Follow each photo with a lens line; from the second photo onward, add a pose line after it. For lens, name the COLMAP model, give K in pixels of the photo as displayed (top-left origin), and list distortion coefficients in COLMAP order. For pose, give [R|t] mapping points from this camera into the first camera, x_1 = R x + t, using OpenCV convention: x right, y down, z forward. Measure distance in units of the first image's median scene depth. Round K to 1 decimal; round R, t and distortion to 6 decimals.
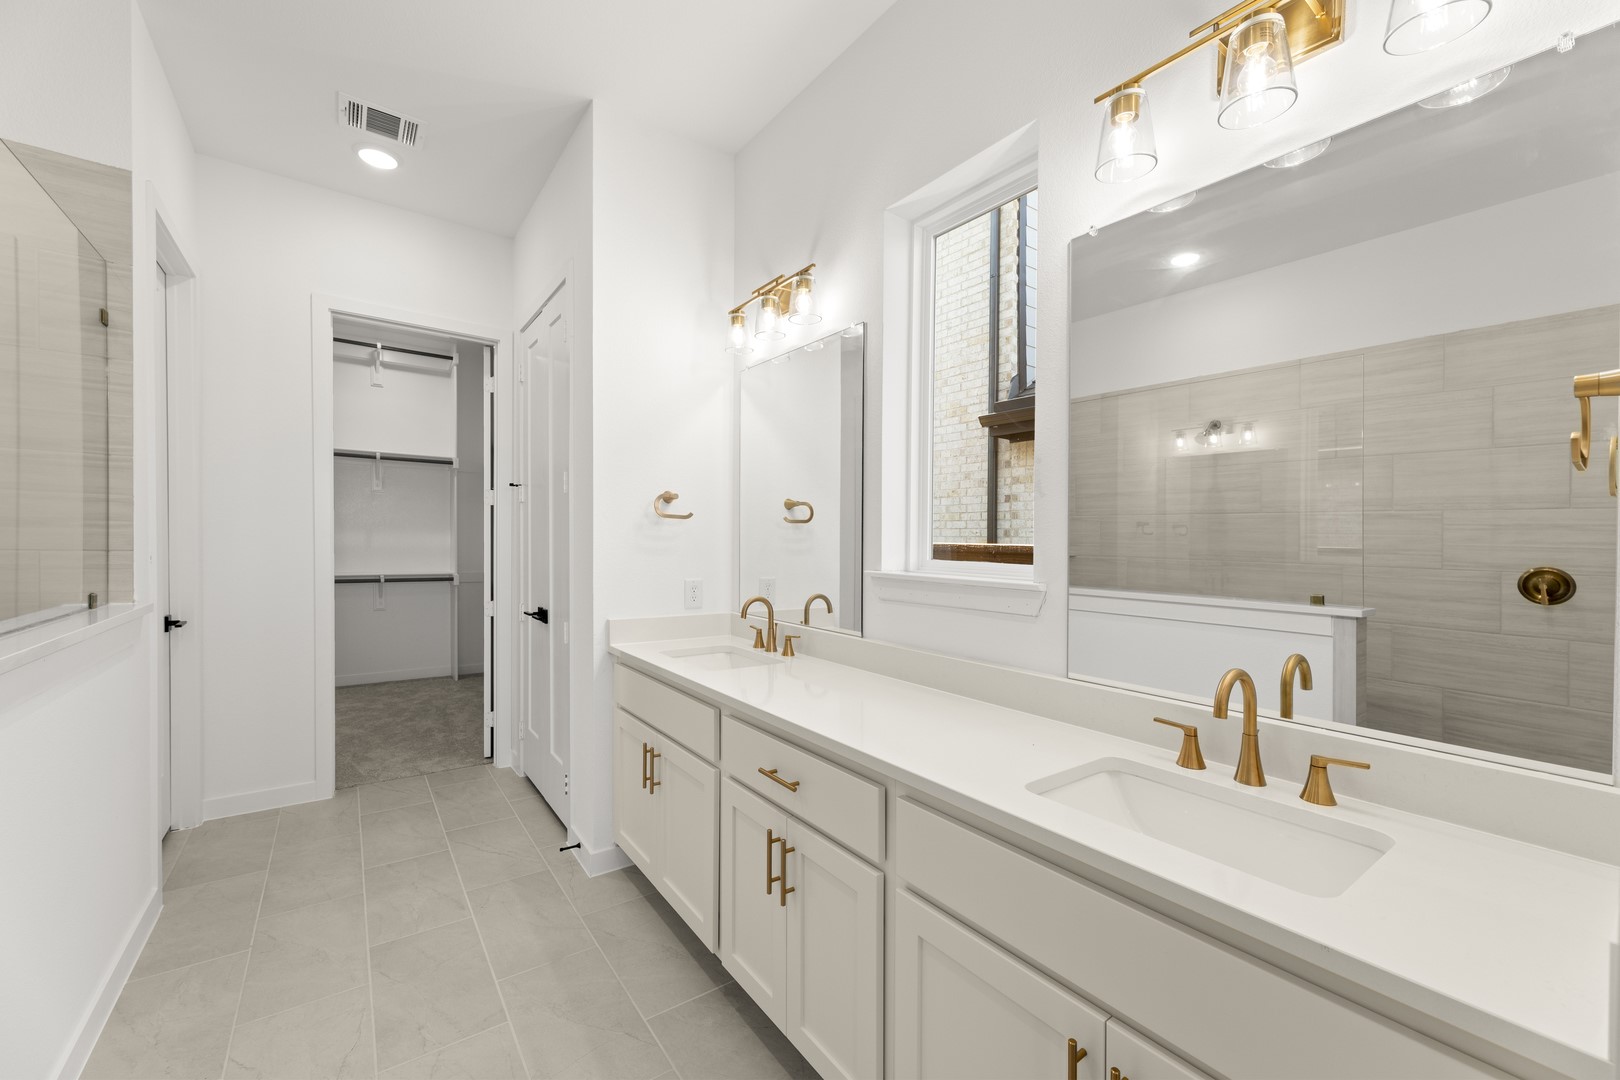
lens RADIAL K [[653.1, 0, 809.6], [0, 653.1, 535.7], [0, 0, 1]] dist [0.003670, 0.000261]
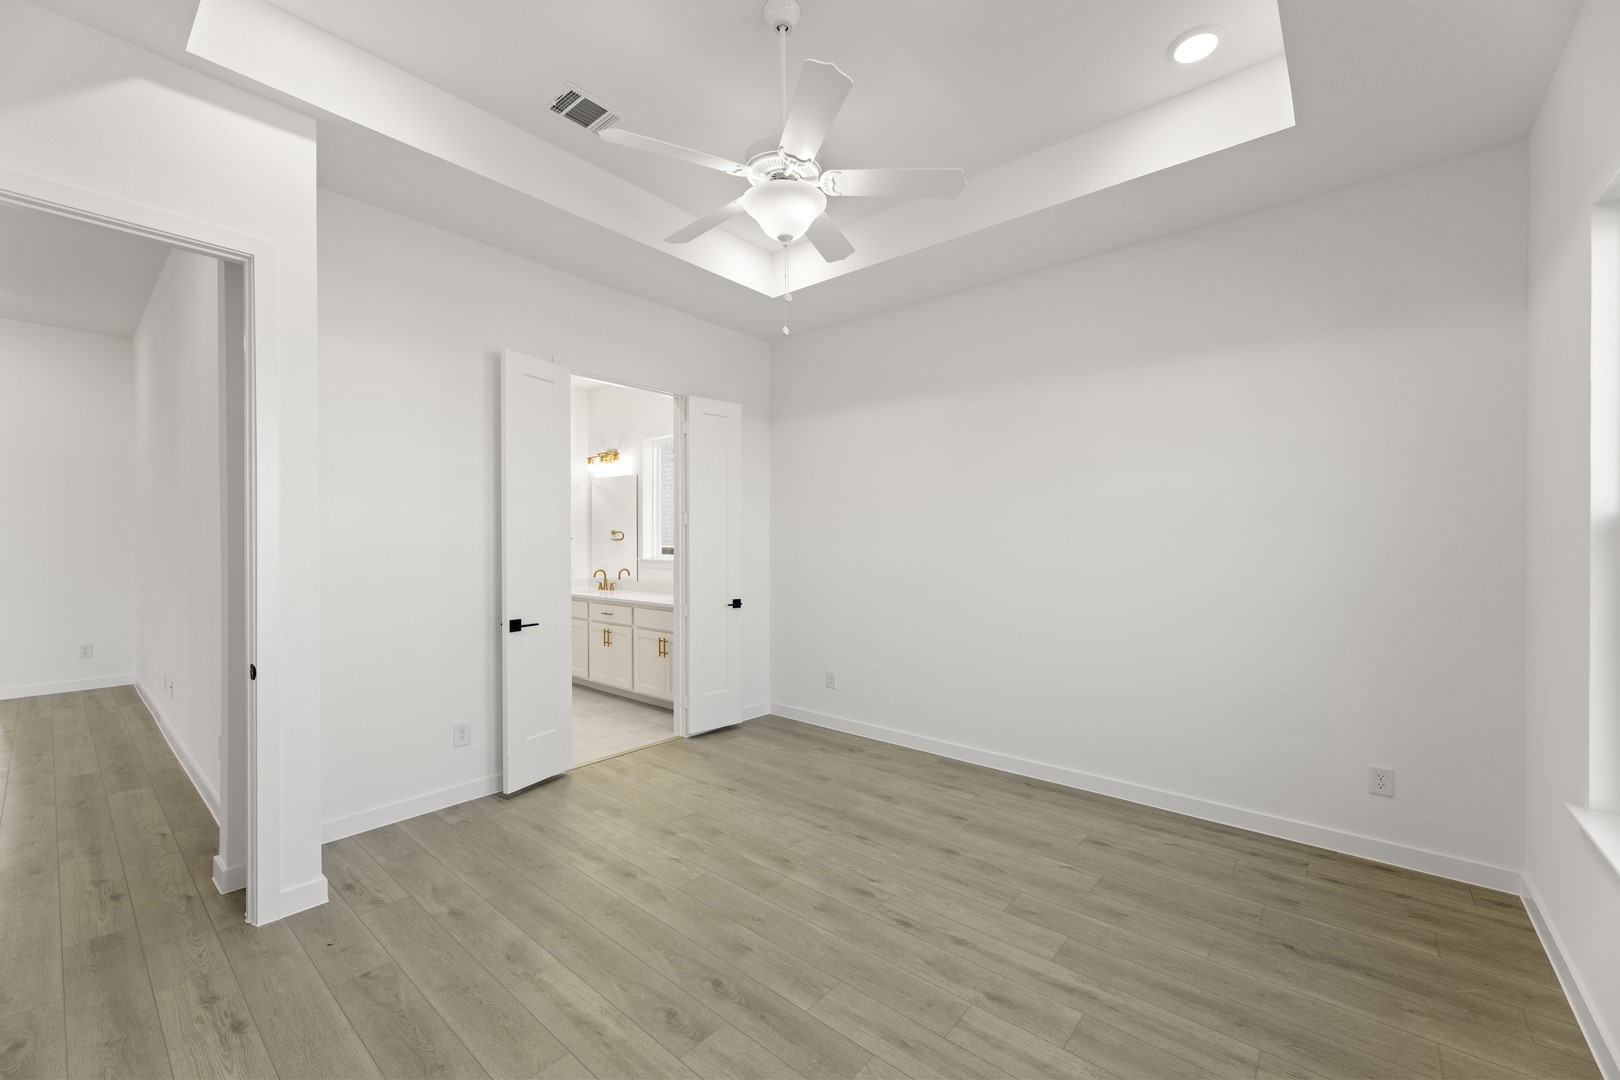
lens RADIAL K [[653.1, 0, 812.6], [0, 653.1, 539.4], [0, 0, 1]] dist [0.003670, 0.000261]
pose [[0.971478, -0.008949, 0.236961, 0.132031], [0.008989, 0.999959, 0.000913, -0.021857], [-0.236959, 0.001243, 0.971519, -1.777885]]
